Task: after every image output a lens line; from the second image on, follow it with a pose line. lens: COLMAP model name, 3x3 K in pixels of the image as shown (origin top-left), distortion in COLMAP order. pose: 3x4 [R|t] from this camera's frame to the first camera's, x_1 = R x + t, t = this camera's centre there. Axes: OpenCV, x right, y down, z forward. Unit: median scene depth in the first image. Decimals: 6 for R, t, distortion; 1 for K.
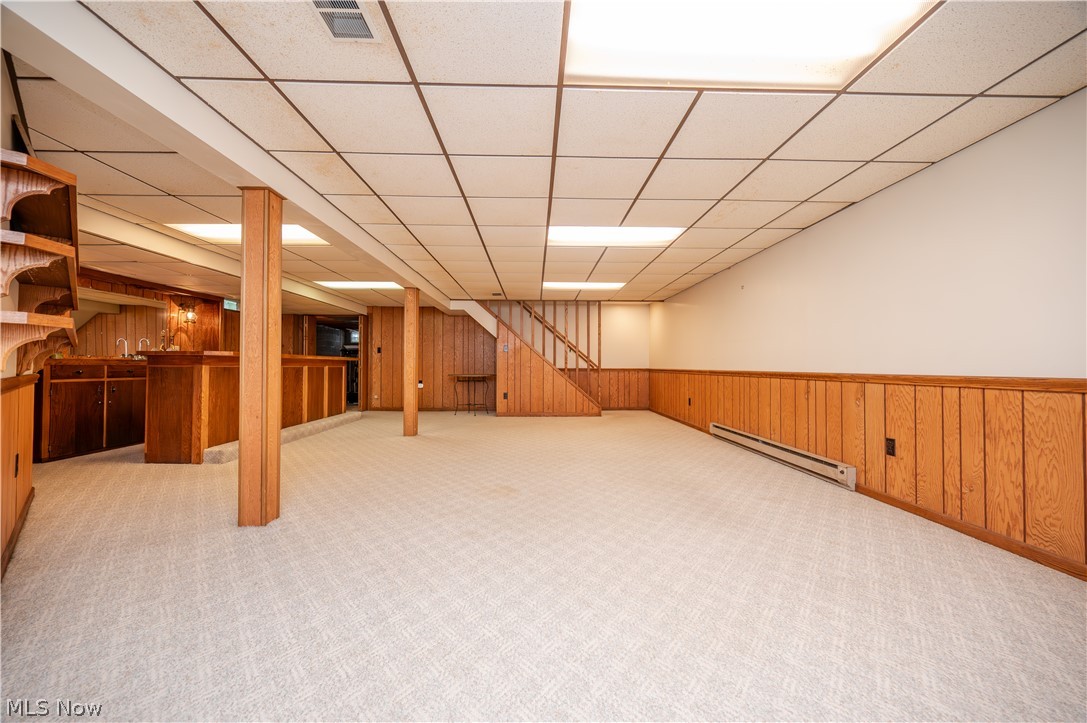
lens RADIAL K [[426.5, 0, 547.5], [0, 426.5, 358.6], [0, 0, 1]] dist [-0.007233, 0.000562]
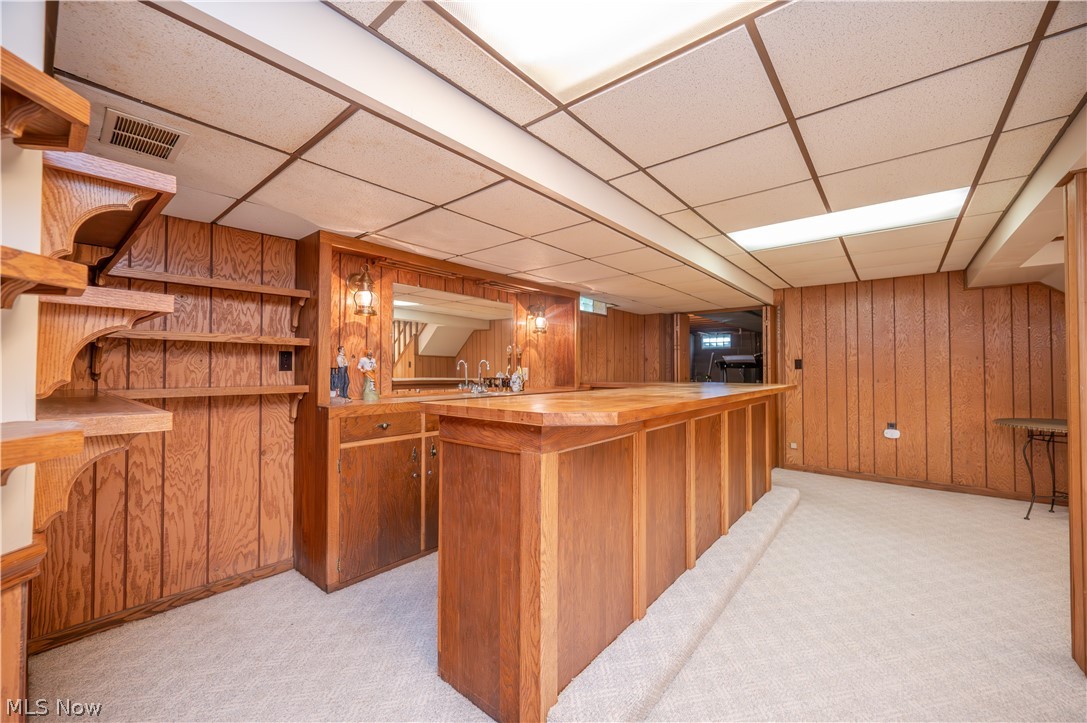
lens RADIAL K [[426.5, 0, 545.2], [0, 426.5, 362.2], [0, 0, 1]] dist [-0.007233, 0.000562]
pose [[0.750941, -0.013326, -0.660235, -0.395996], [0.013675, 0.999896, -0.004629, -0.035307], [0.660228, -0.005553, 0.751045, 0.504981]]
